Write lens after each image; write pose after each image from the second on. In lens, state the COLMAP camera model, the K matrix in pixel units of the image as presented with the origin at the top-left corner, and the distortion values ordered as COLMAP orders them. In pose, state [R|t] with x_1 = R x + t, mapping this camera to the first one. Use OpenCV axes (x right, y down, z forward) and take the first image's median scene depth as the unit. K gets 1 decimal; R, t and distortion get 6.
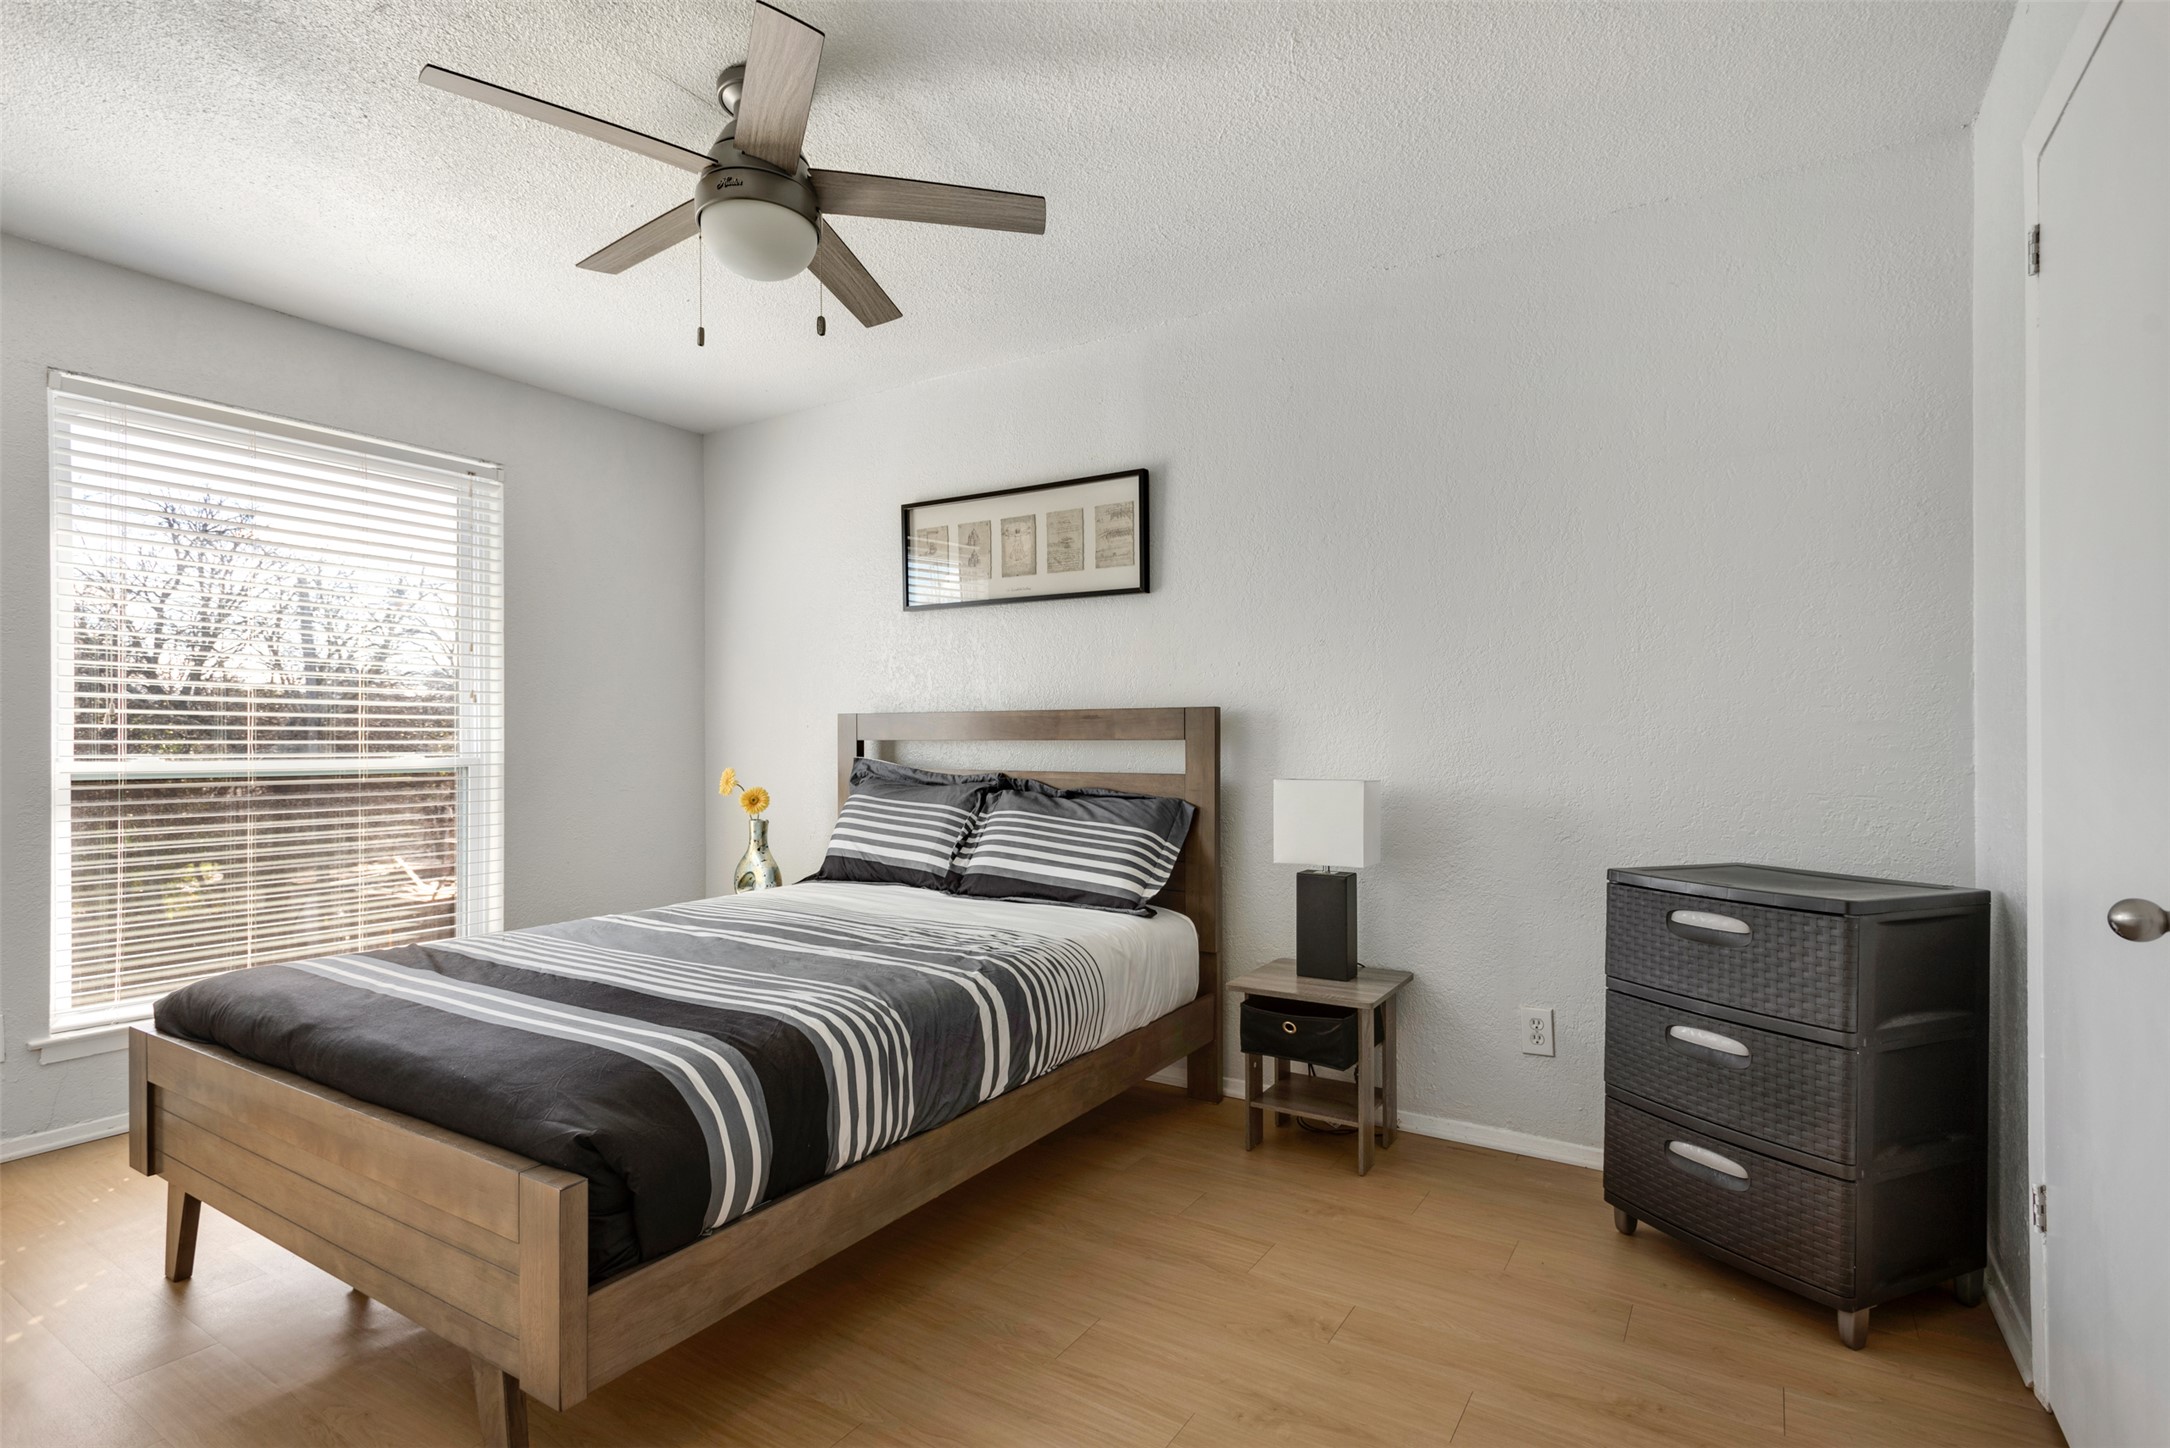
lens RADIAL K [[1029.7, 0, 1085.0], [0, 1029.7, 724.0], [0, 0, 1]] dist [0.002043, 0.000350]
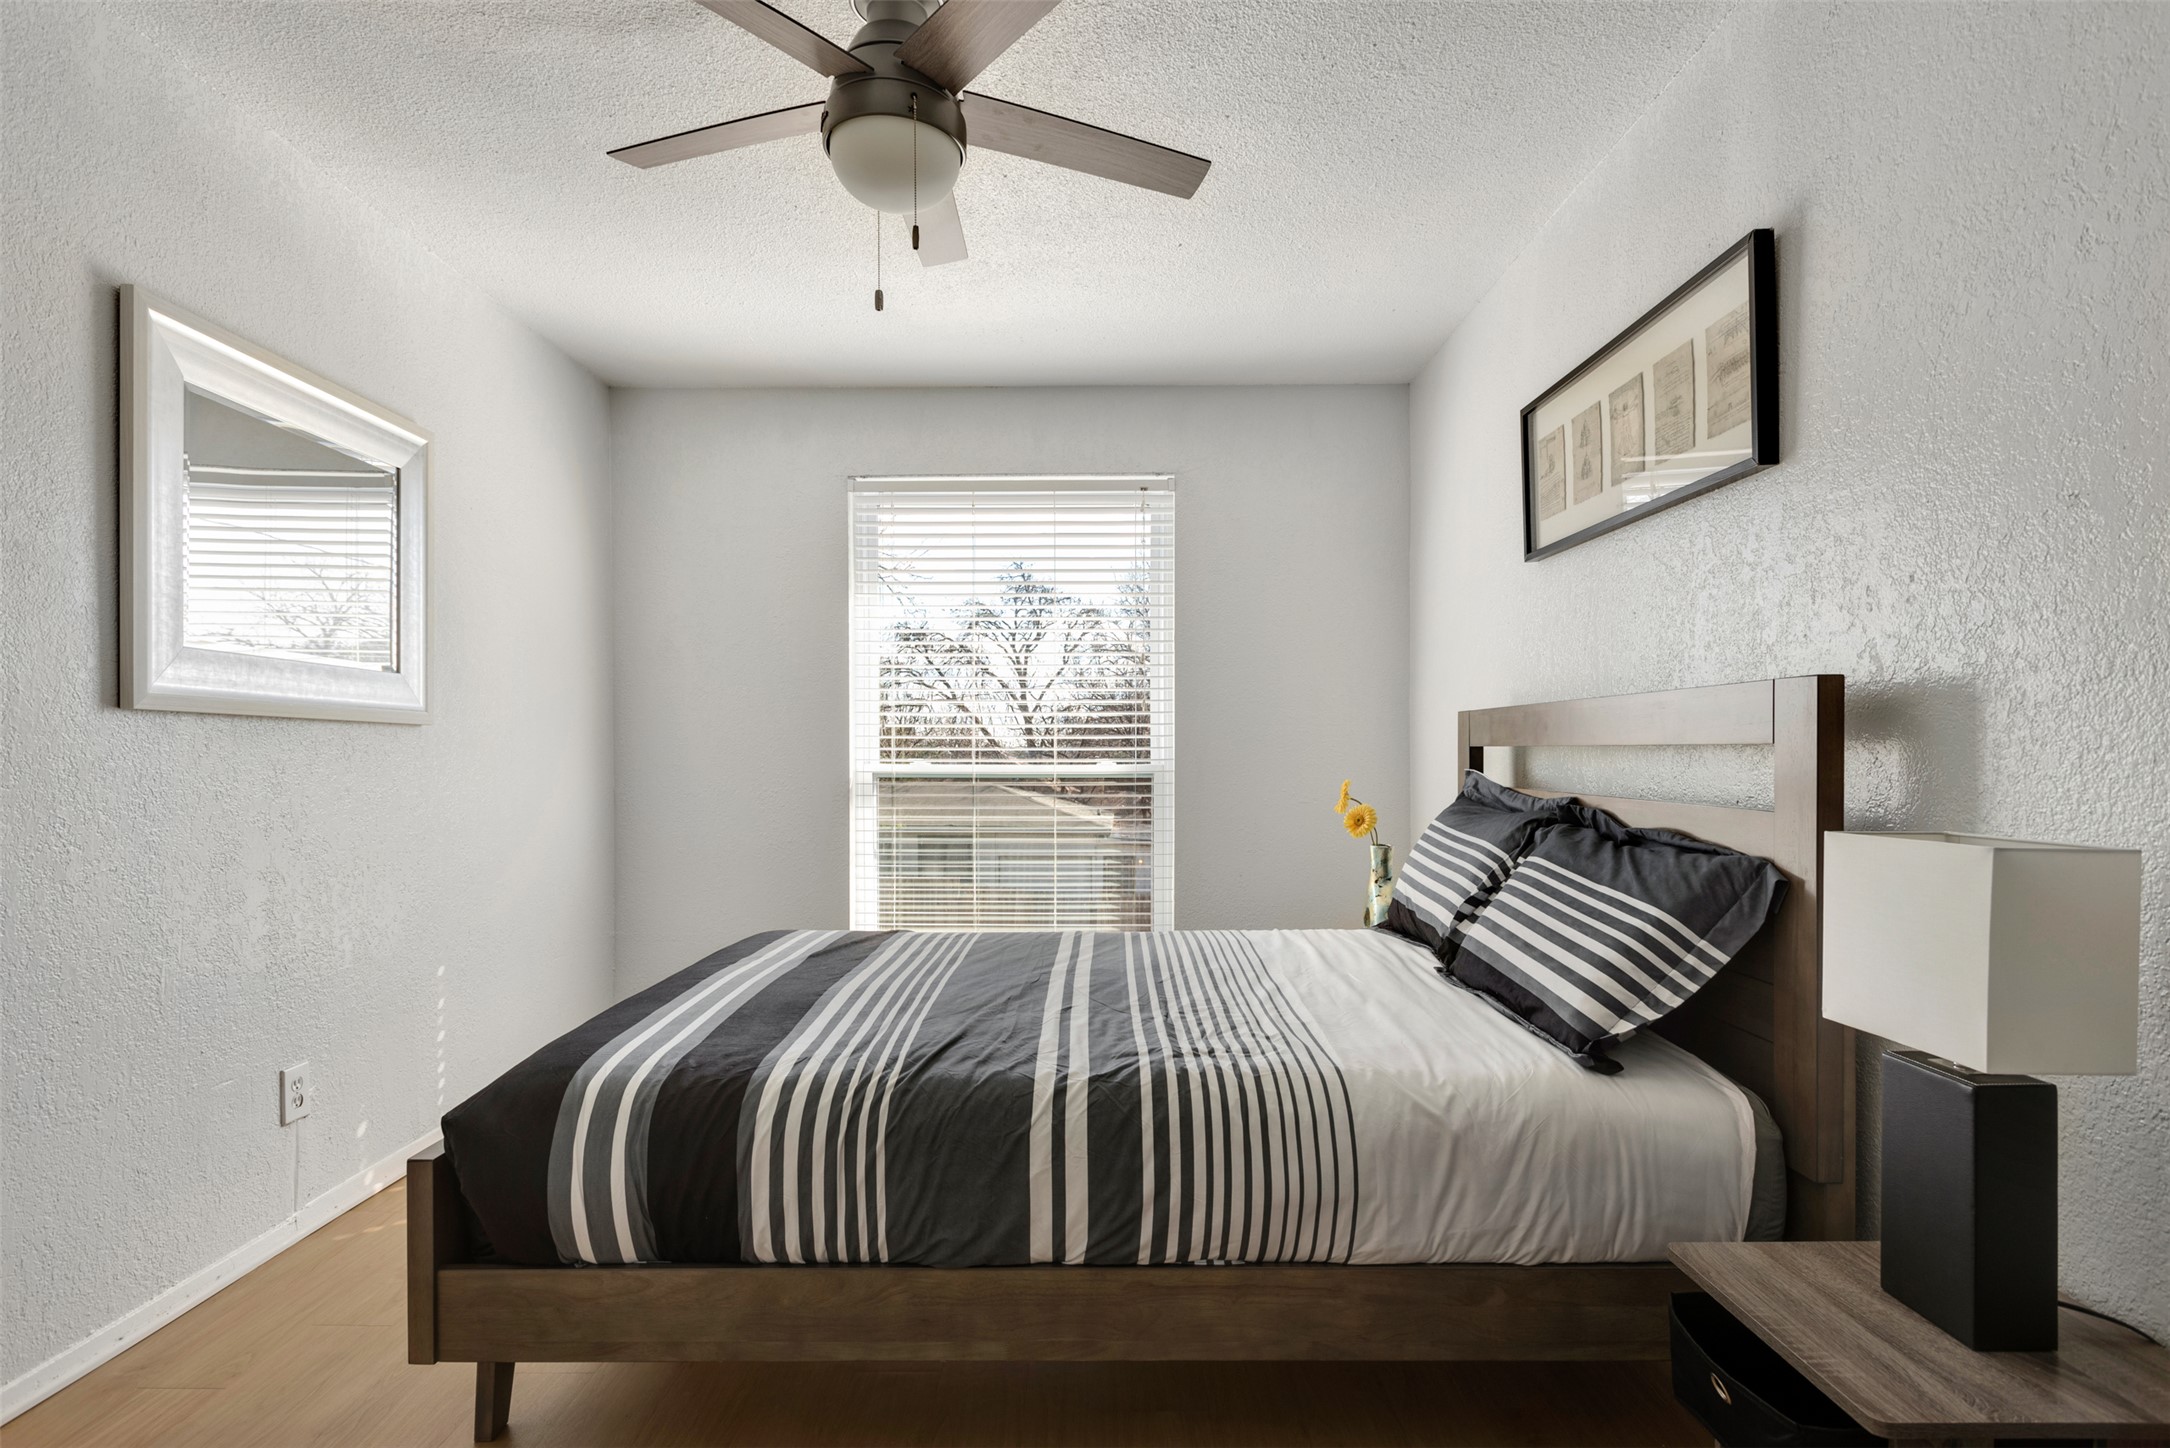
lens RADIAL K [[1107.1, 0, 1084.4], [0, 1107.1, 747.9], [0, 0, 1]] dist [0.005167, 0.000720]
pose [[0.538249, -0.001732, -0.842784, 0.394245], [0.015540, 0.999848, 0.007869, 0.008556], [0.842643, -0.017332, 0.538194, 0.447613]]
